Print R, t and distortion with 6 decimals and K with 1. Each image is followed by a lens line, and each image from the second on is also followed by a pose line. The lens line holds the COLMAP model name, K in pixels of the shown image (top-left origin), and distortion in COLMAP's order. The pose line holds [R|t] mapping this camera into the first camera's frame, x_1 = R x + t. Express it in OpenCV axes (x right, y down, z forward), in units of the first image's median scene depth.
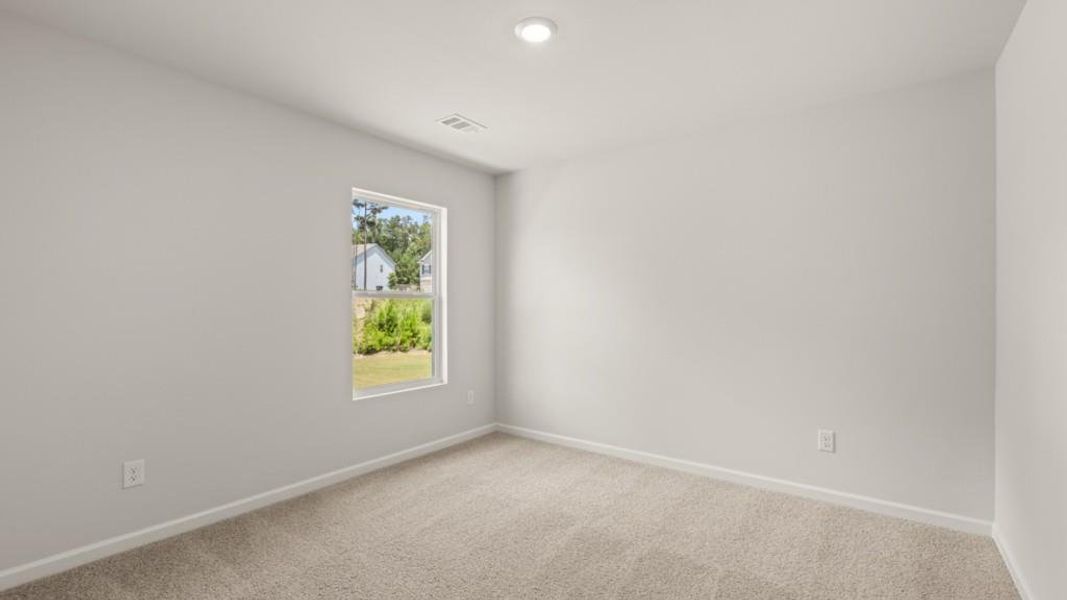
lens RADIAL K [[459.6, 0, 533.5], [0, 459.6, 300.0], [0, 0, 1]] dist [-0.002231, 0.000065]
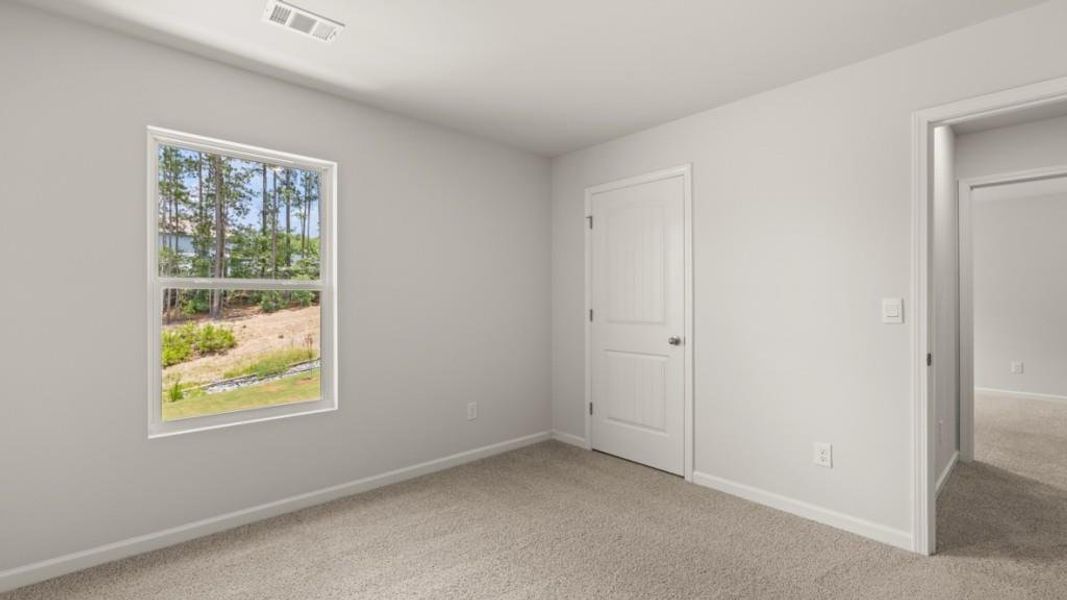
lens RADIAL K [[478.9, 0, 533.5], [0, 478.9, 300.0], [0, 0, 1]] dist [0.000508, 0.000066]
pose [[0.986080, -0.001758, -0.166263, 0.232012], [0.003349, 0.999951, 0.009290, 0.006672], [0.166239, -0.009718, 0.986038, 0.318848]]
